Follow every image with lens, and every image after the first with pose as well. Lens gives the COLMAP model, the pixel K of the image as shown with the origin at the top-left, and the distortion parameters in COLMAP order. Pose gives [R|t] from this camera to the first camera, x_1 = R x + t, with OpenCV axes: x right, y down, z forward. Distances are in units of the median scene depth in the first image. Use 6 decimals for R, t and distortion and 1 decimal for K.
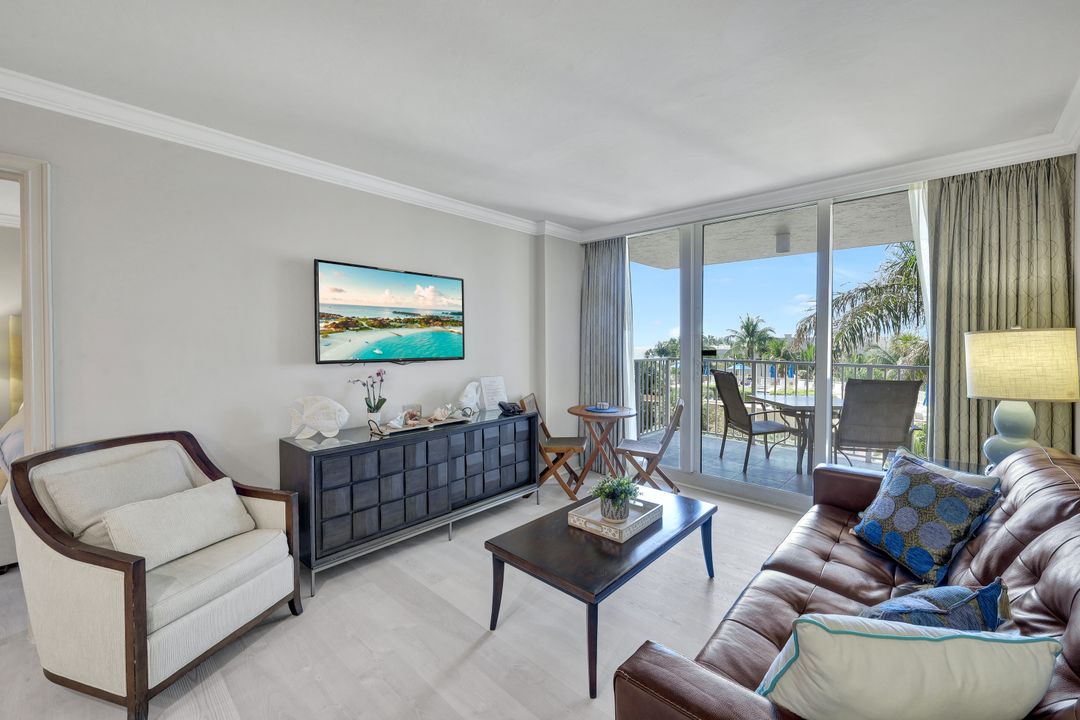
lens RADIAL K [[444.0, 0, 530.4], [0, 444.0, 347.8], [0, 0, 1]] dist [0.000787, 0.000057]
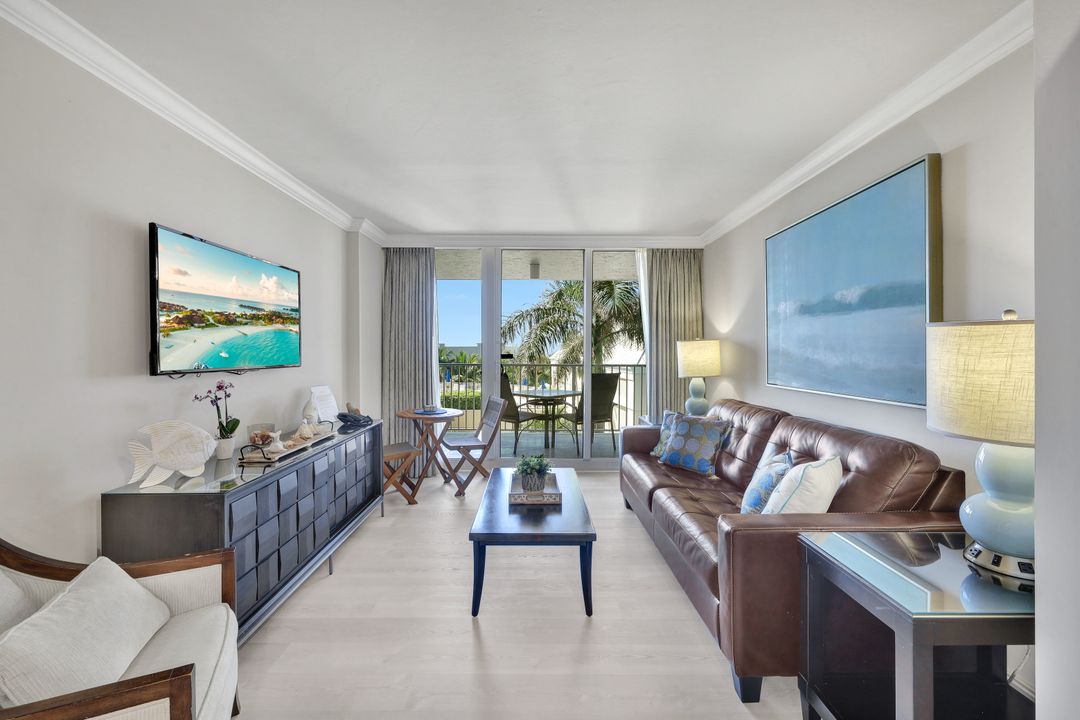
lens RADIAL K [[437.5, 0, 545.0], [0, 437.5, 357.8], [0, 0, 1]] dist [0.001800, 0.000334]
pose [[0.717979, -0.013466, 0.695935, -0.402501], [0.012912, 0.999898, 0.006026, 0.010863], [-0.695945, 0.004660, 0.718080, 0.080454]]
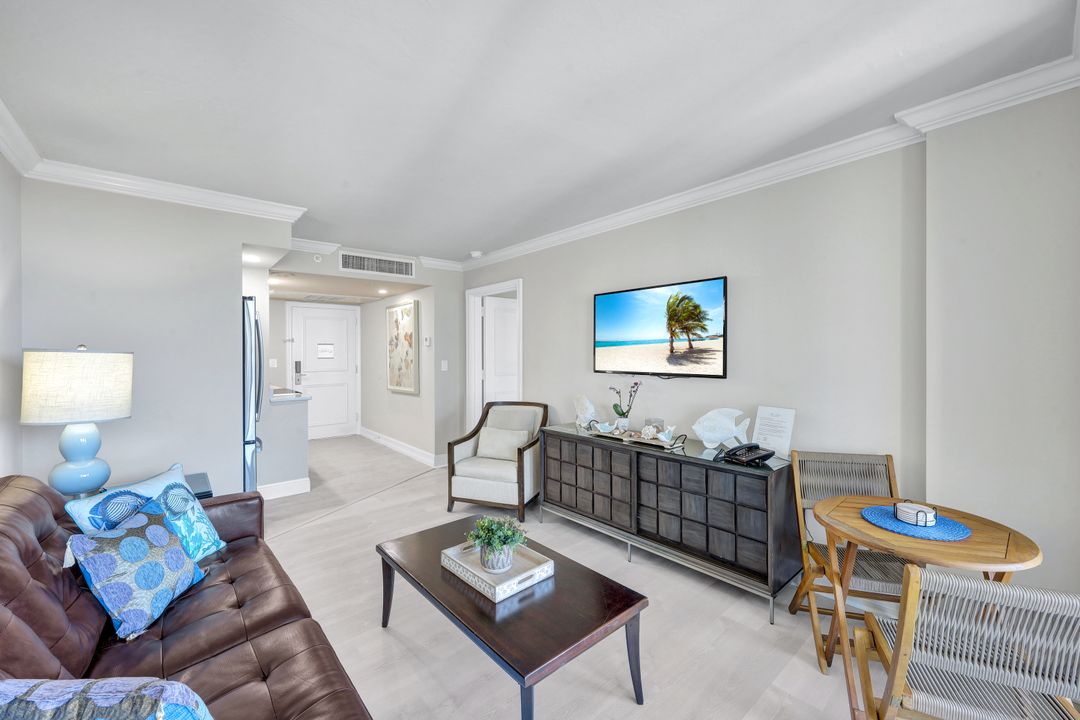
lens RADIAL K [[450.4, 0, 541.8], [0, 450.4, 356.1], [0, 0, 1]] dist [0.001608, 0.000063]
pose [[-0.125150, 0.007328, -0.992111, 0.686856], [-0.011337, 0.999897, 0.008816, -0.017854], [0.992073, 0.012351, -0.125054, 0.784648]]
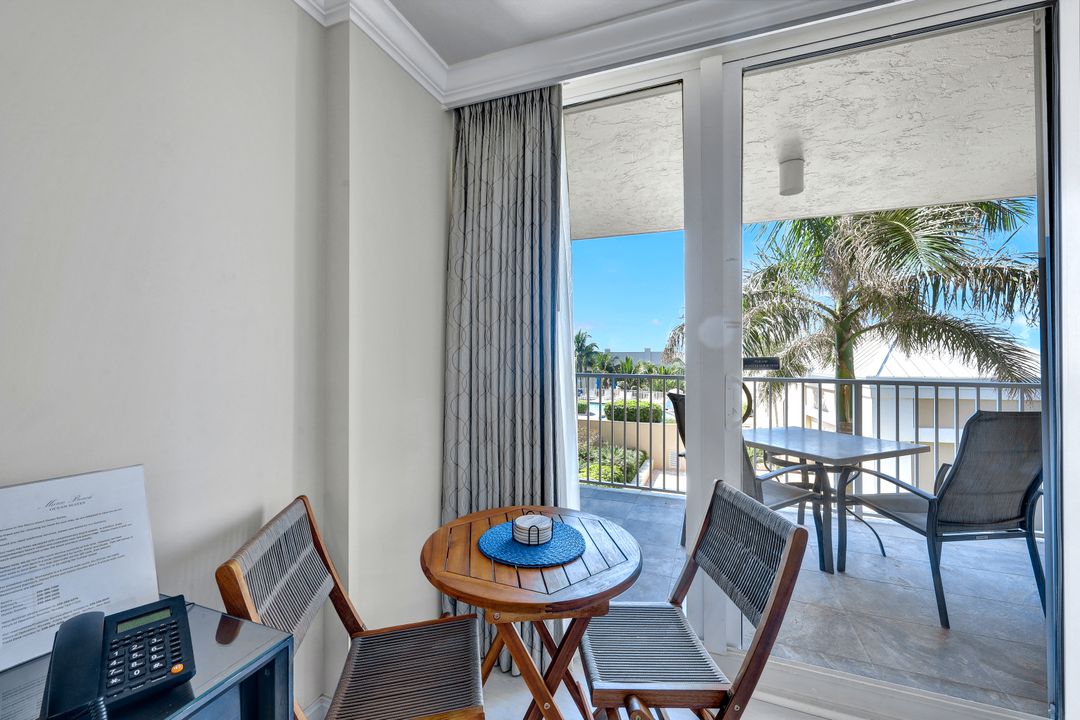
lens RADIAL K [[450.4, 0, 541.8], [0, 450.4, 356.1], [0, 0, 1]] dist [0.001608, 0.000063]
pose [[0.923392, 0.003807, 0.383840, 0.045099], [0.000972, 0.999924, -0.012255, 0.009032], [-0.383858, 0.011689, 0.923318, 0.766483]]
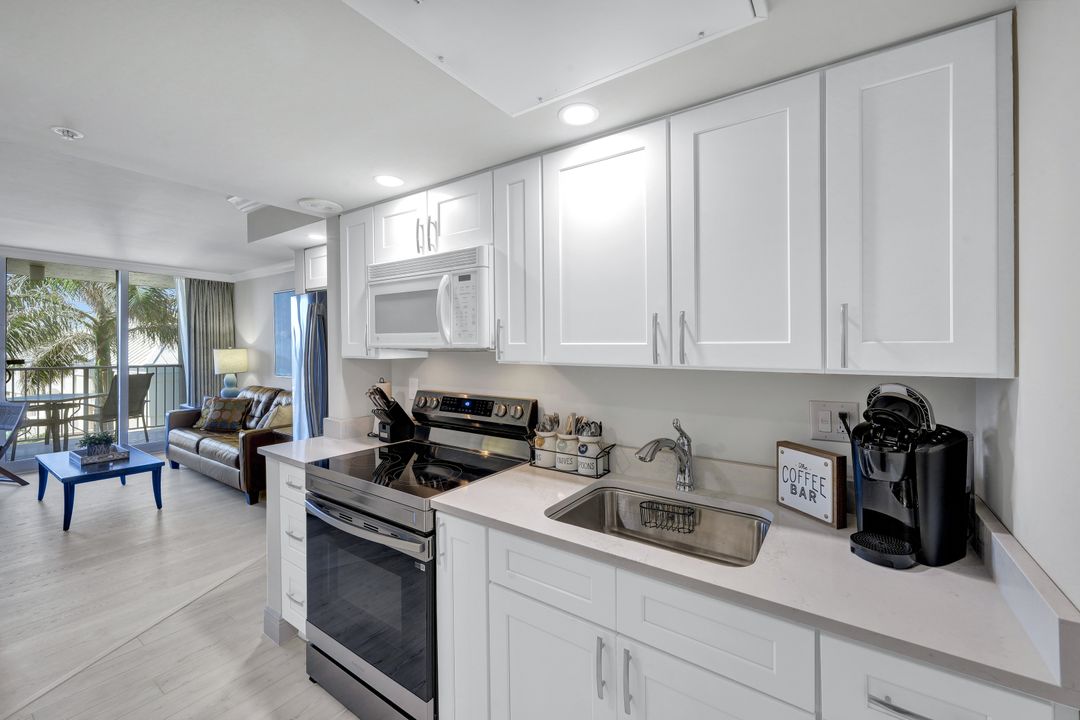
lens RADIAL K [[432.5, 0, 534.9], [0, 432.5, 350.1], [0, 0, 1]] dist [-0.000535, -0.000368]
pose [[-0.141992, -0.011449, 0.989802, -1.135416], [0.010955, 0.999854, 0.013137, -0.025253], [-0.989807, 0.012708, -0.141846, -0.302466]]
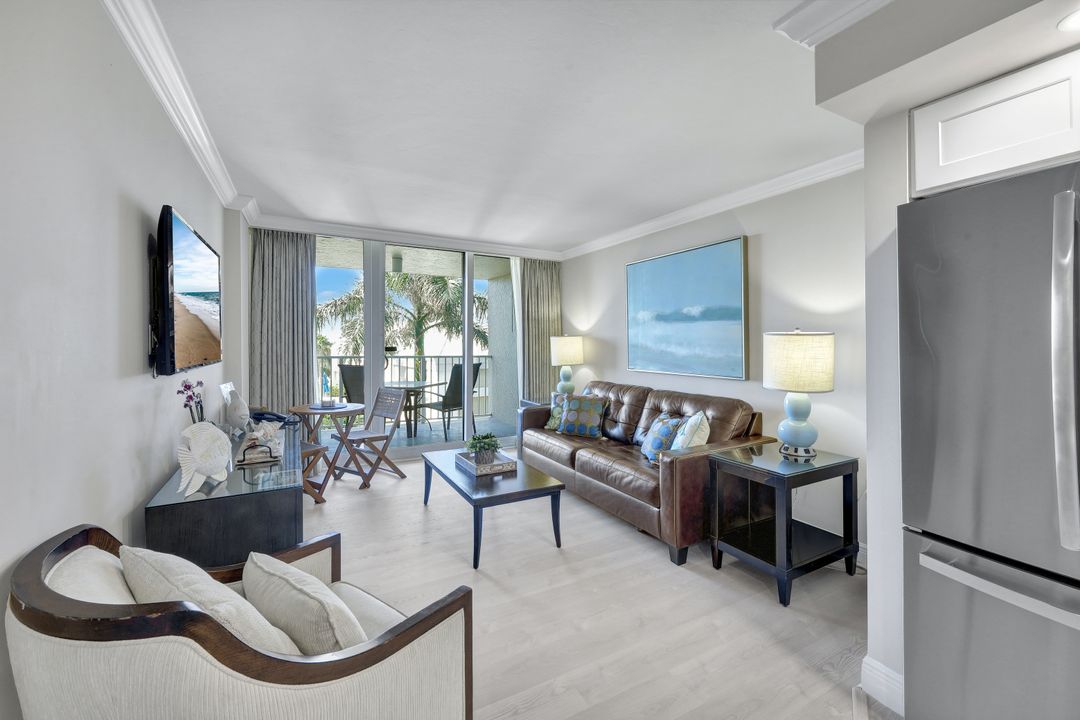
lens RADIAL K [[432.0, 0, 544.4], [0, 432.0, 346.8], [0, 0, 1]] dist [-0.000714, 0.000028]
pose [[0.302243, -0.011451, 0.953162, -0.698717], [0.010843, 0.999904, 0.008574, -0.000324], [-0.953169, 0.007744, 0.302339, 0.259841]]
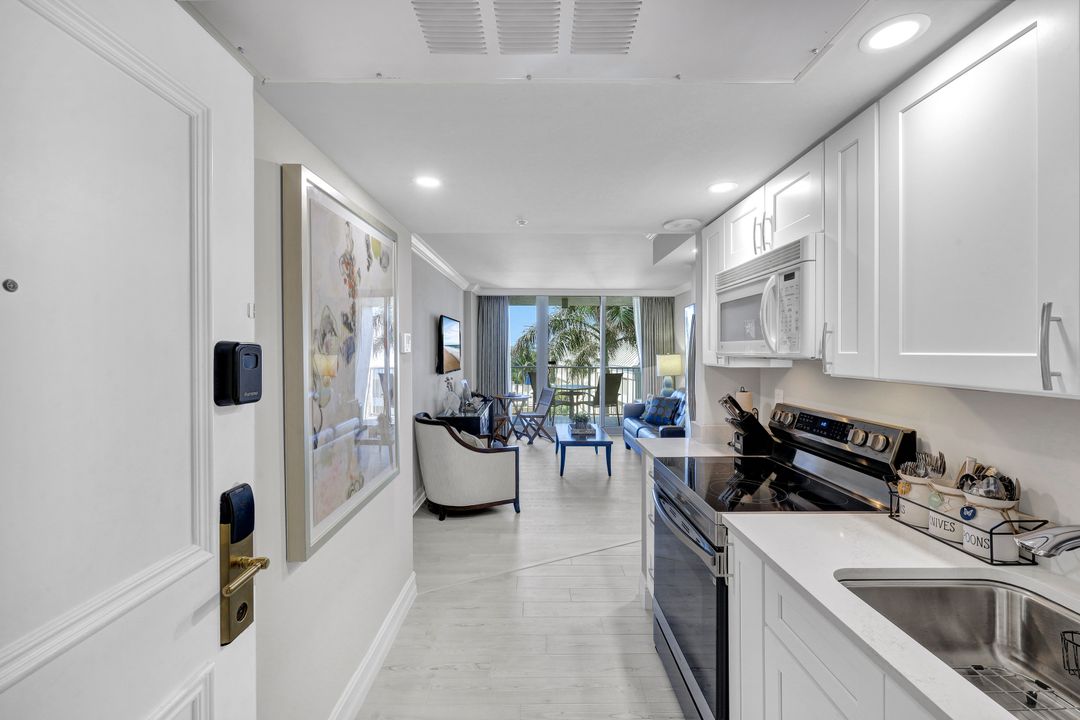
lens RADIAL K [[450.4, 0, 541.8], [0, 450.4, 356.1], [0, 0, 1]] dist [0.001608, 0.000063]
pose [[0.723228, -0.010317, 0.690532, -1.120767], [0.011386, 0.999931, 0.003014, -0.027618], [-0.690515, 0.005682, 0.723295, -0.442131]]
